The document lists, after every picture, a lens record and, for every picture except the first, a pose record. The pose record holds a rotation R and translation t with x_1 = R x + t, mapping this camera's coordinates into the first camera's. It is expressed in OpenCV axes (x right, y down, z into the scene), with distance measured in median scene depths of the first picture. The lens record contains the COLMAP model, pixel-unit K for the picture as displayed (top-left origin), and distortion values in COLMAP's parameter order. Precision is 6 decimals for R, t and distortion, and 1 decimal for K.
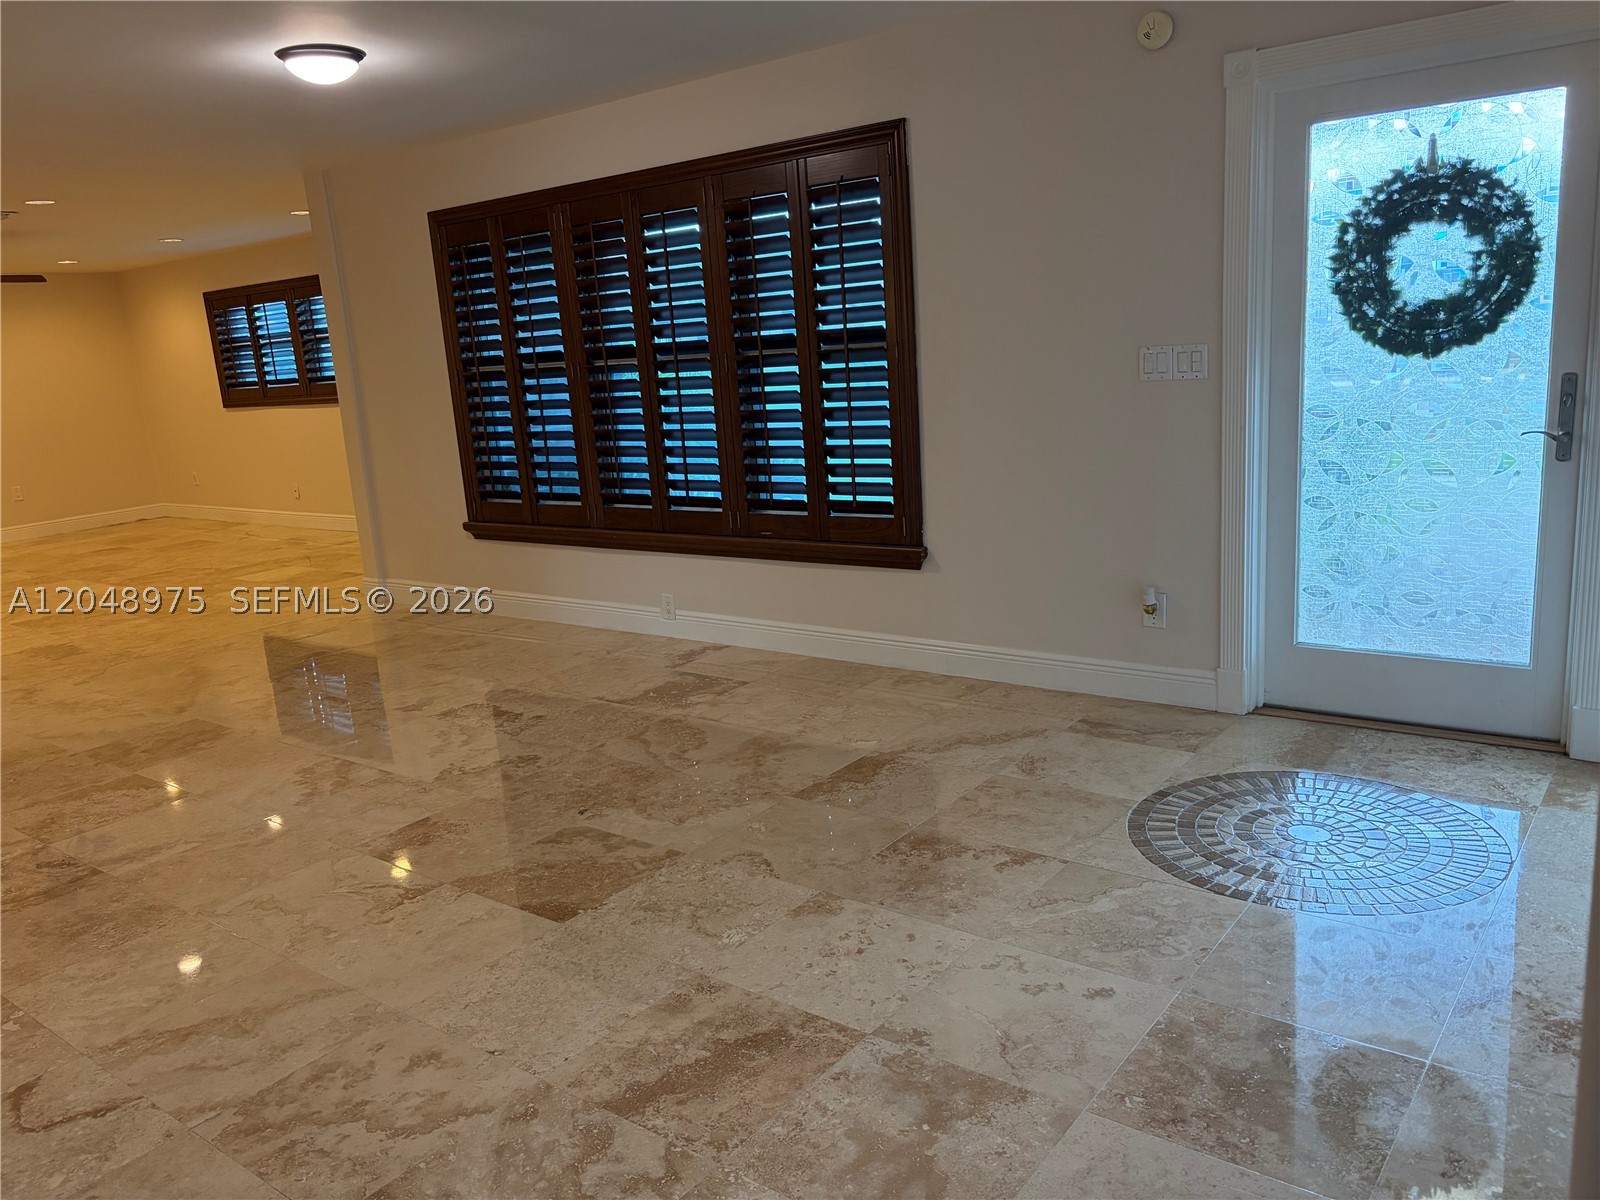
lens RADIAL K [[1211.5, 0, 788.6], [0, 1211.5, 601.5], [0, 0, 1]] dist [0.047993, -0.047673]
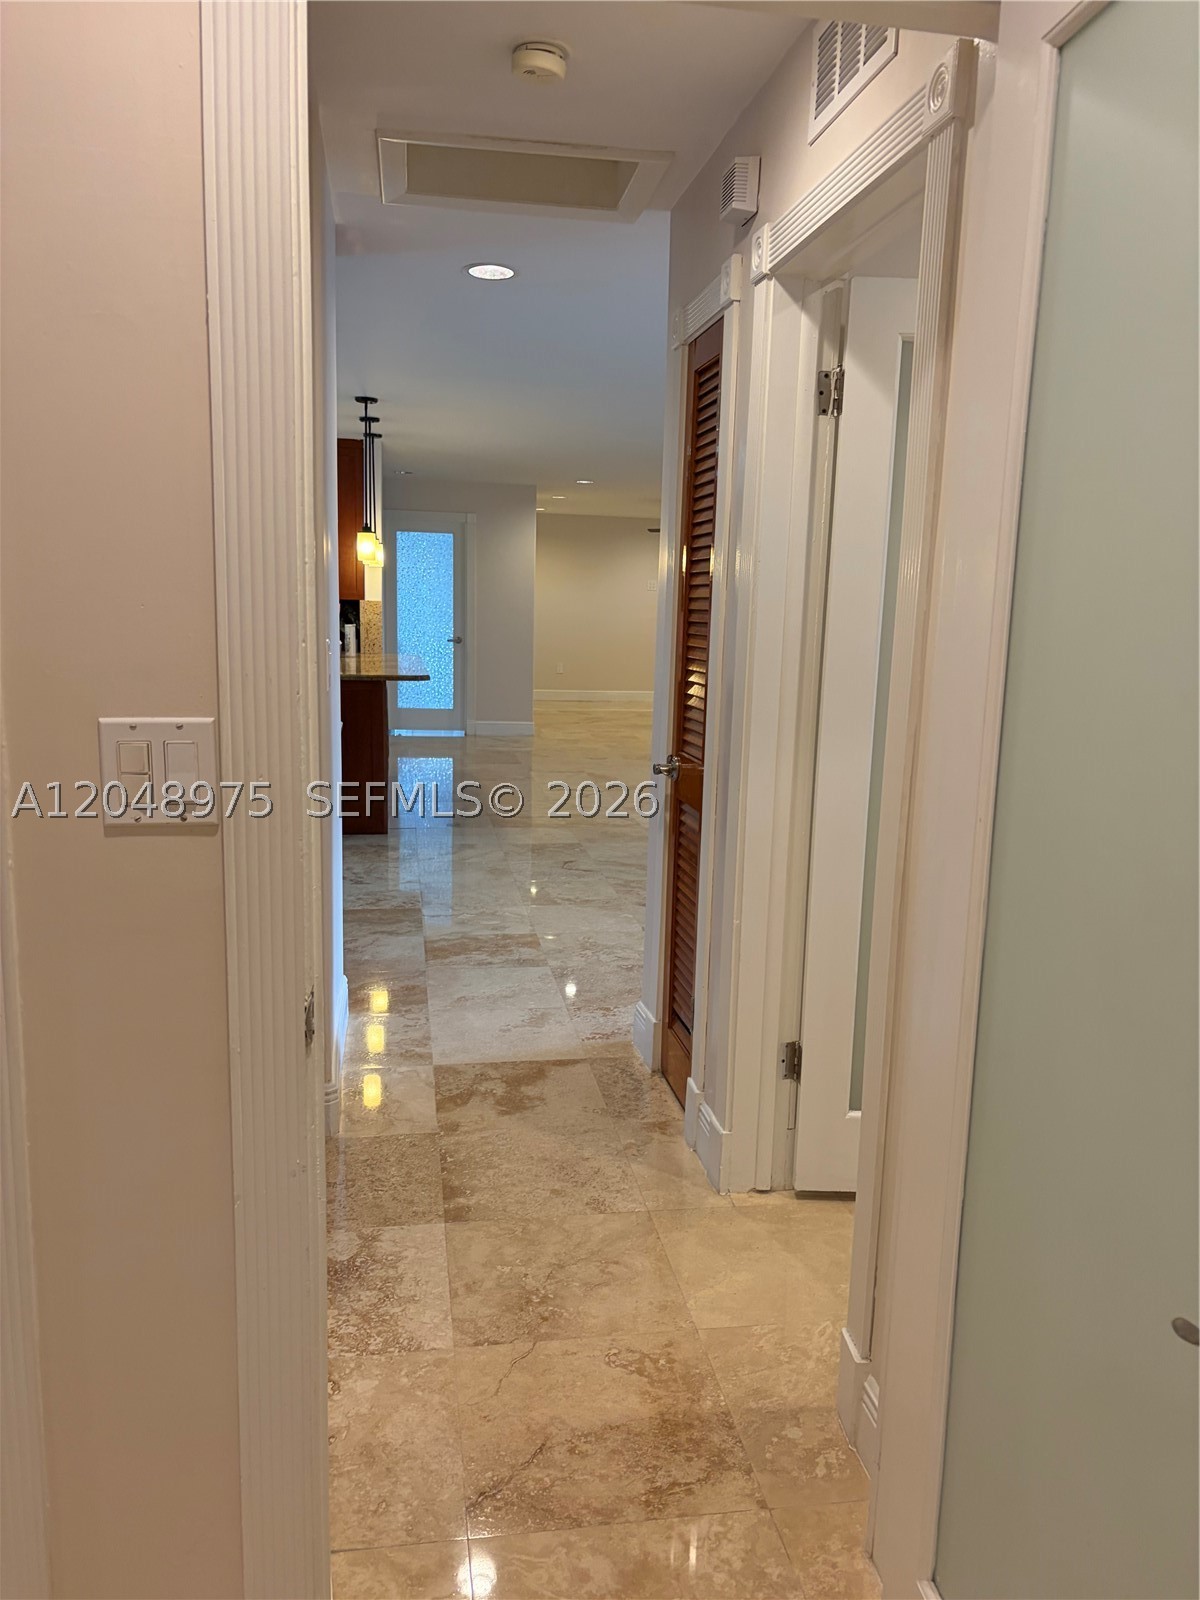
lens RADIAL K [[1211.5, 0, 596.0], [0, 1211.5, 798.1], [0, 0, 1]] dist [0.047993, -0.047673]
pose [[0.729591, 0.210598, -0.650650, 0.725899], [-0.236917, 0.970323, 0.048407, 0.087050], [0.641535, 0.118833, 0.757834, -0.637996]]
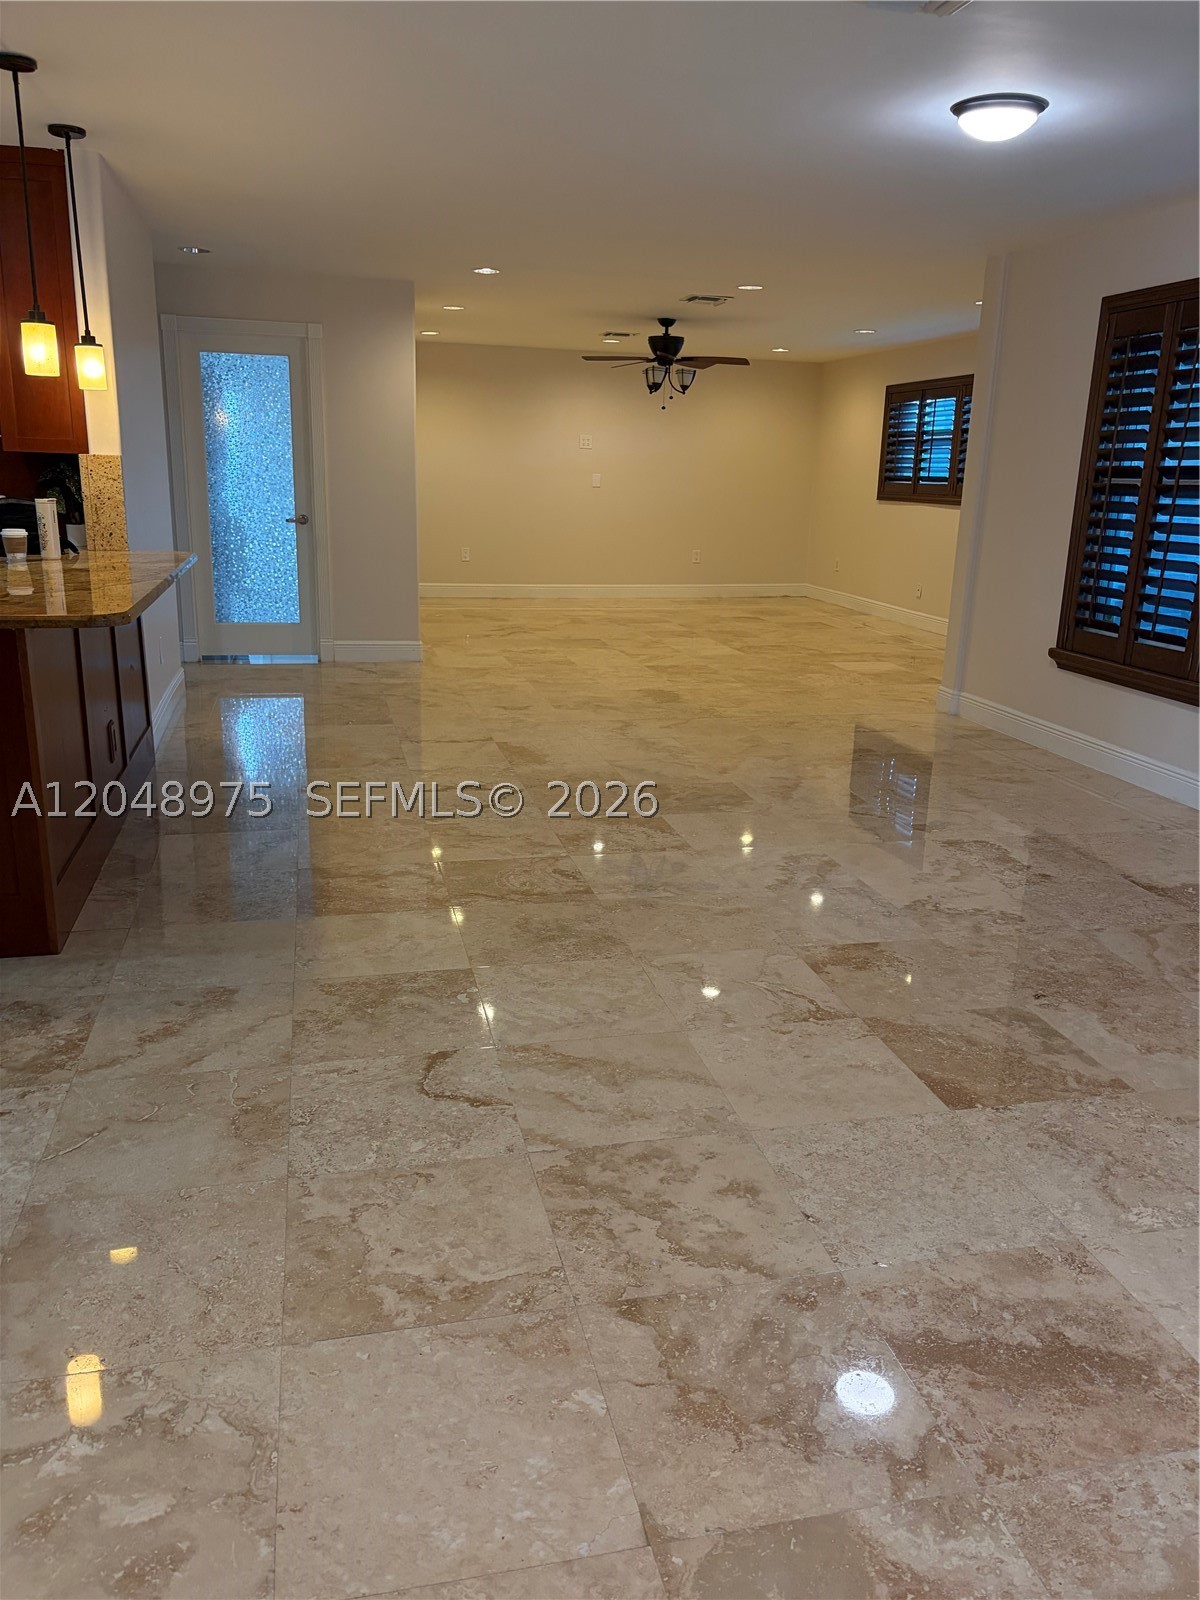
lens RADIAL K [[1211.5, 0, 609.1], [0, 1211.5, 799.9], [0, 0, 1]] dist [0.047993, -0.047673]
pose [[0.776856, 0.257198, -0.574756, 0.054801], [-0.219371, 0.966140, 0.135830, -0.011642], [0.590230, 0.020564, 0.806973, 0.121557]]
